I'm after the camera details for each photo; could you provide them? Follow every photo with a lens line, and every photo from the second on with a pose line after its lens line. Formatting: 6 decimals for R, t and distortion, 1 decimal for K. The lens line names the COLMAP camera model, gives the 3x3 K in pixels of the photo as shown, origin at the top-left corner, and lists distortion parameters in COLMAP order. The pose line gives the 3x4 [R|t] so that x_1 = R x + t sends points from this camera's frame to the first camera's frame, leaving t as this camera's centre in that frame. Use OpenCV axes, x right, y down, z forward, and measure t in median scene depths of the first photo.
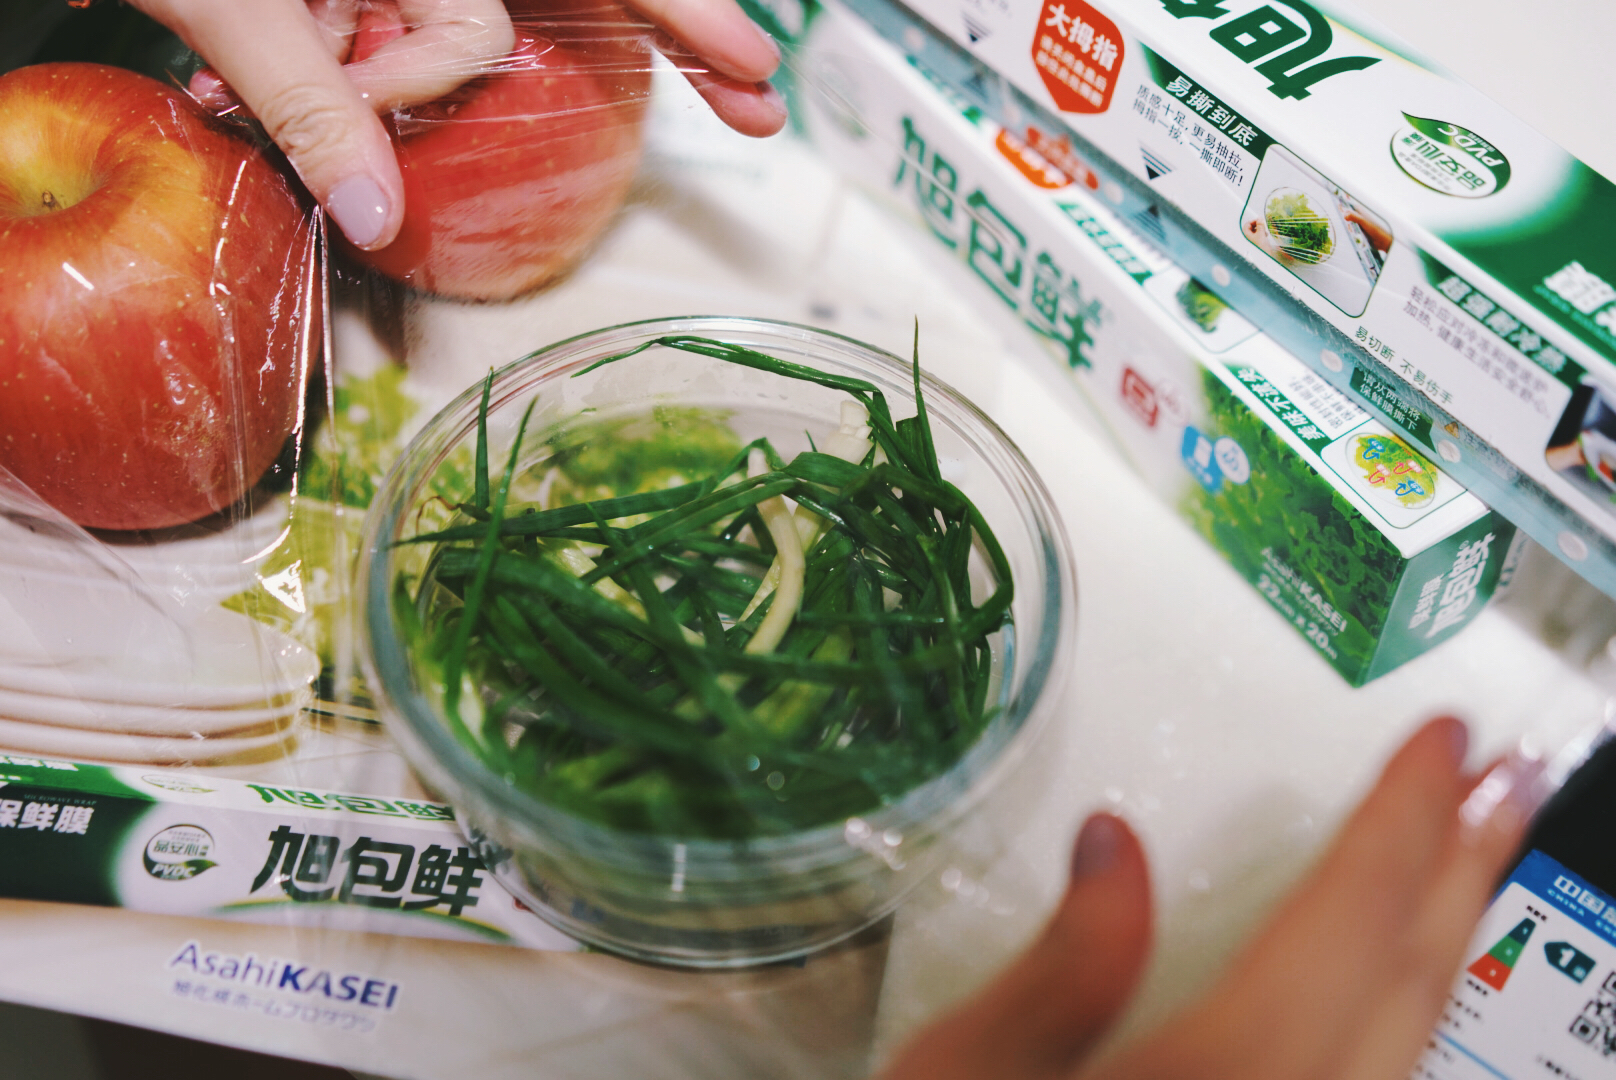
lens RADIAL K [[2748.9, 0, 888.1], [0, 2748.9, 537.9], [0, 0, 1]] dist [-0.033868, 0.070751]
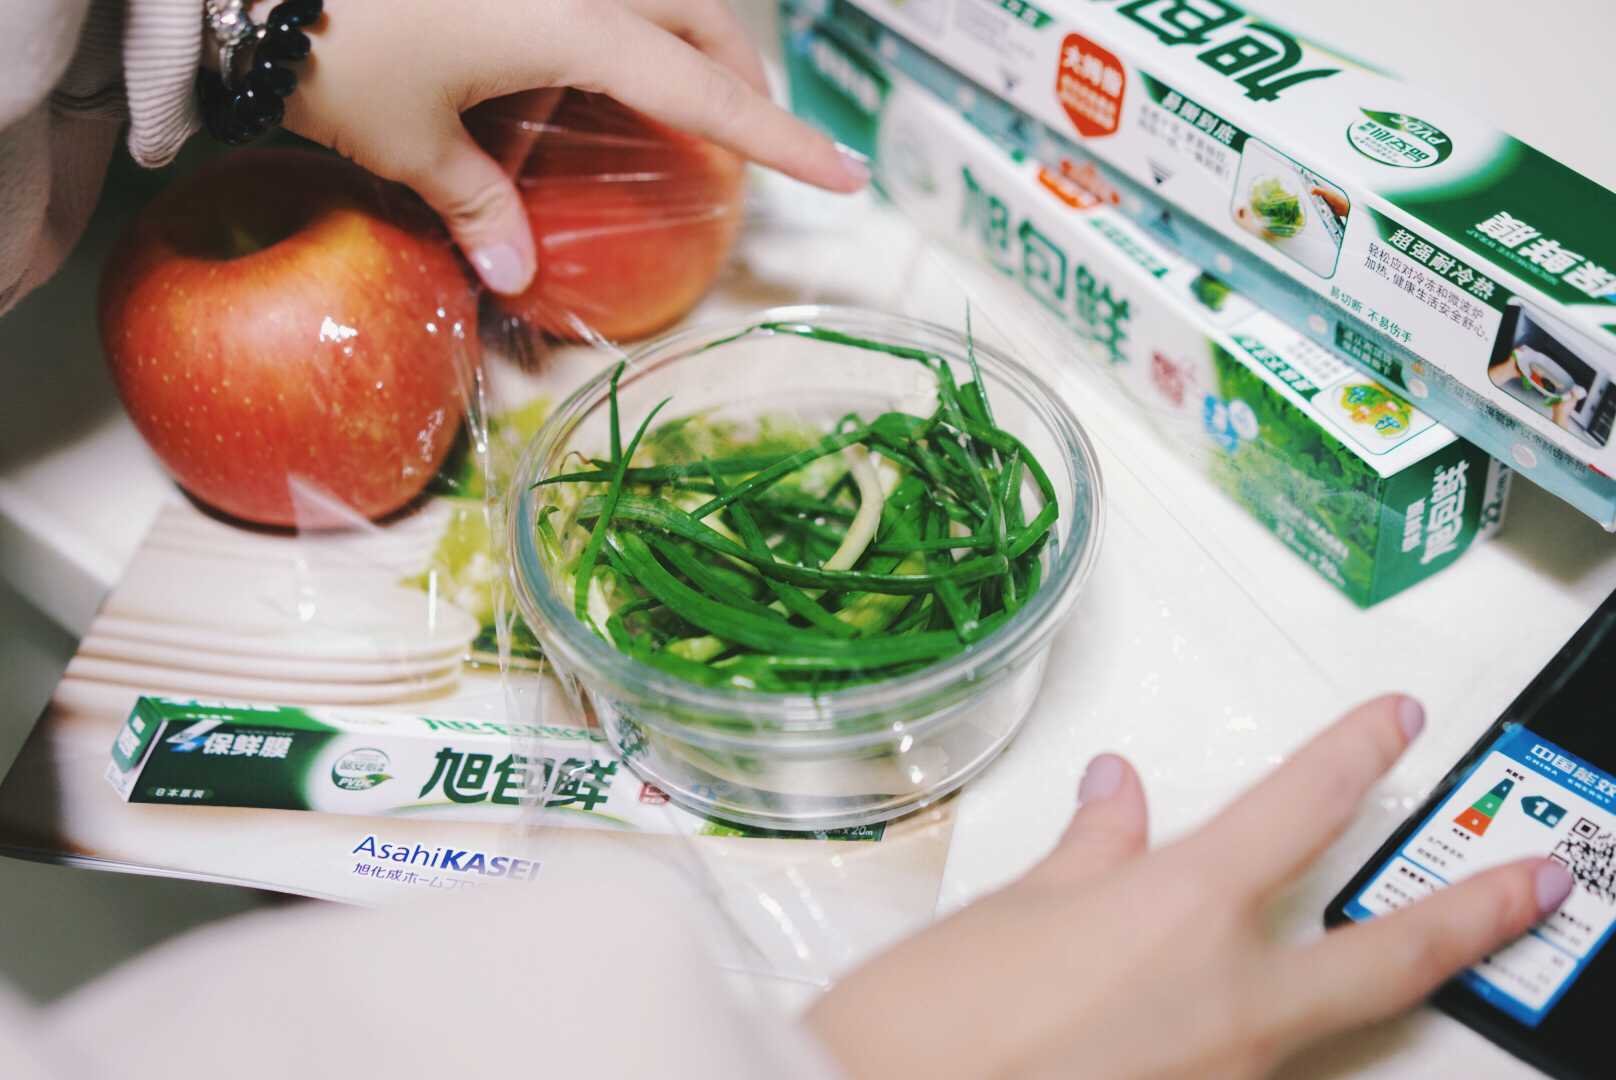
lens RADIAL K [[2748.9, 0, 888.1], [0, 2748.9, 537.9], [0, 0, 1]] dist [-0.033868, 0.070751]
pose [[0.994281, -0.051985, -0.093288, 0.086137], [0.041599, 0.993059, -0.110018, 0.151680], [0.098360, 0.105508, 0.989542, -0.173000]]
